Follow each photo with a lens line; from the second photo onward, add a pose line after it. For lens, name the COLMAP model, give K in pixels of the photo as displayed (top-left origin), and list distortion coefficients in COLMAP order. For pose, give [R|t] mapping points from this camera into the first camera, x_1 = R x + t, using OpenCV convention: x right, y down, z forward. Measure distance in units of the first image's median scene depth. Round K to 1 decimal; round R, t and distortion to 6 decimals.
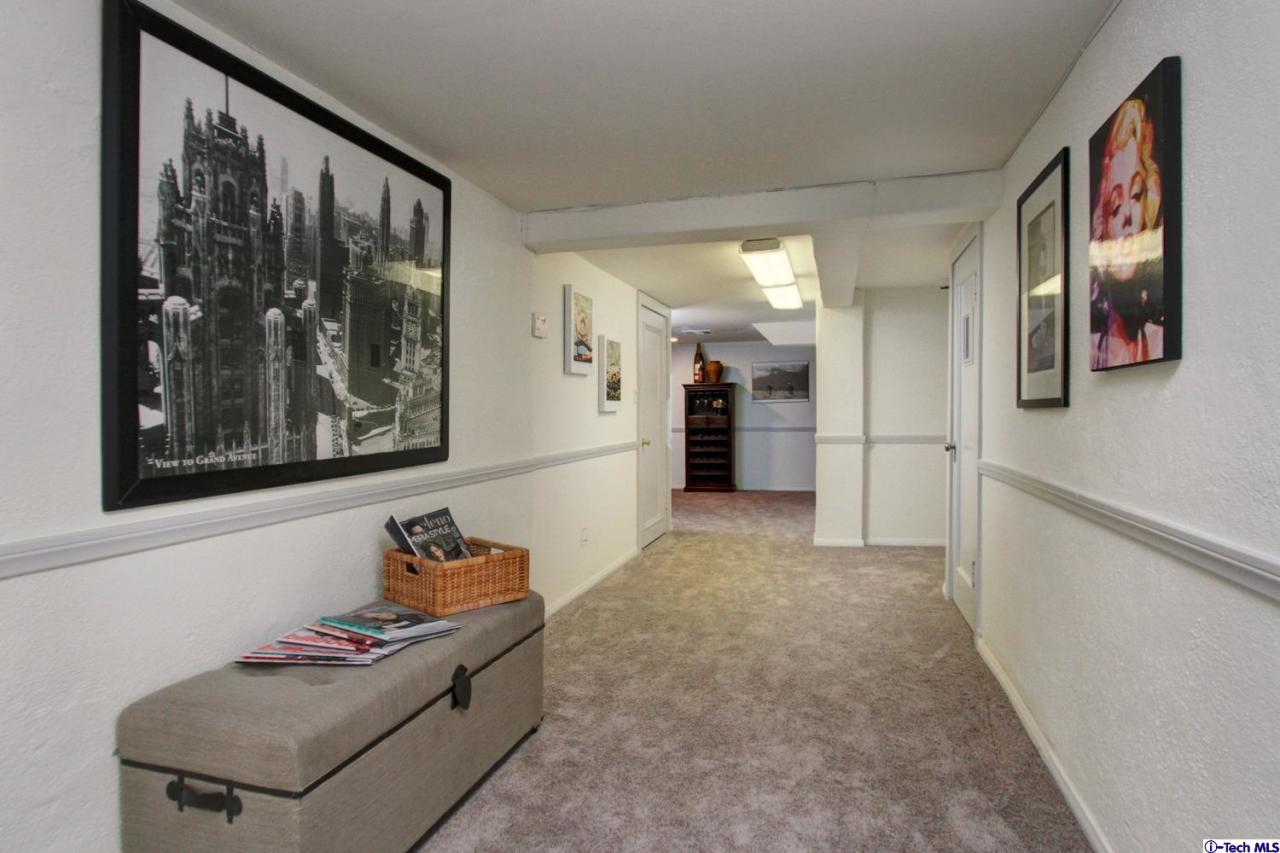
lens RADIAL K [[658.9, 0, 639.6], [0, 658.9, 420.8], [0, 0, 1]] dist [0.000442, 0.000037]
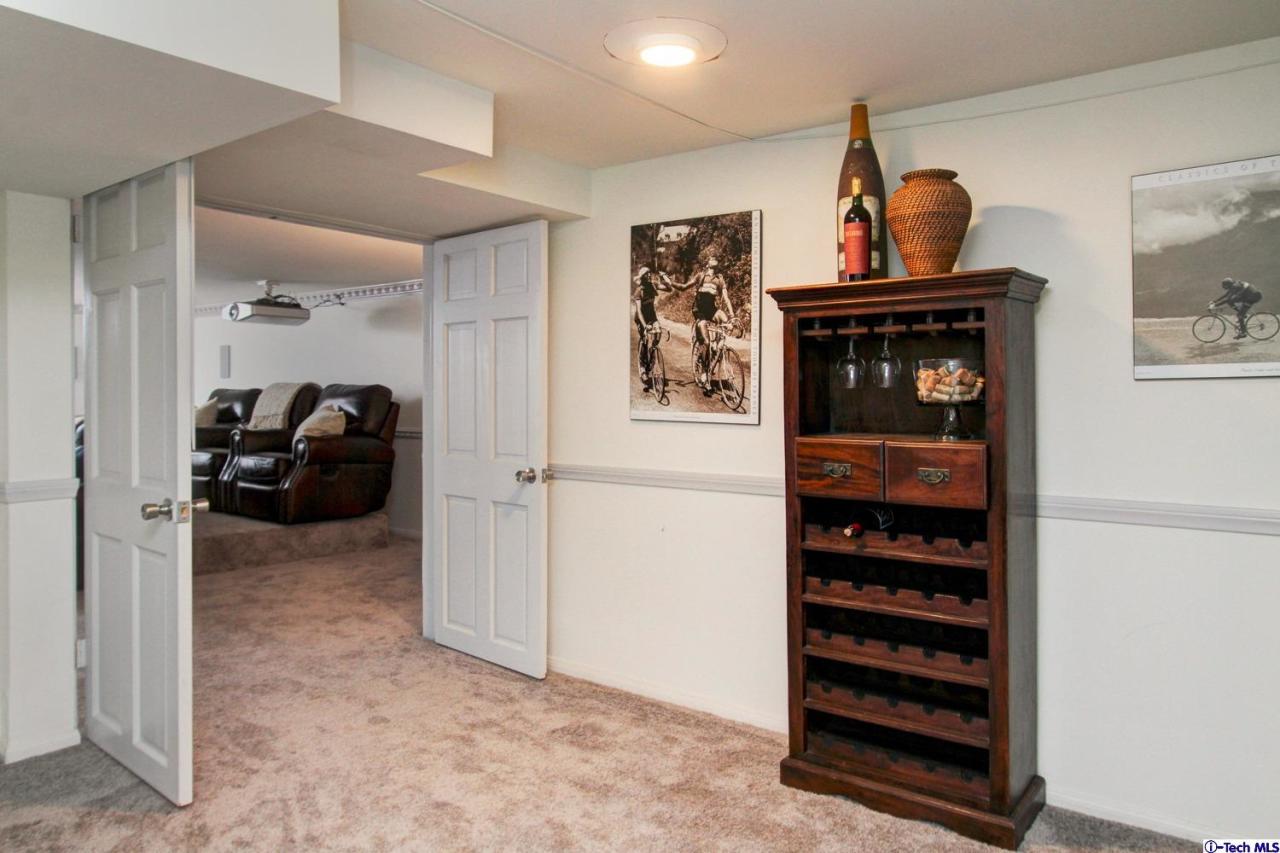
lens RADIAL K [[890.9, 0, 663.8], [0, 890.9, 390.9], [0, 0, 1]] dist [-0.001140, 0.000680]
pose [[0.934751, 0.009612, -0.355174, 0.136417], [-0.016448, 0.999733, -0.016233, -0.017411], [0.354923, 0.021016, 0.934659, 0.711319]]
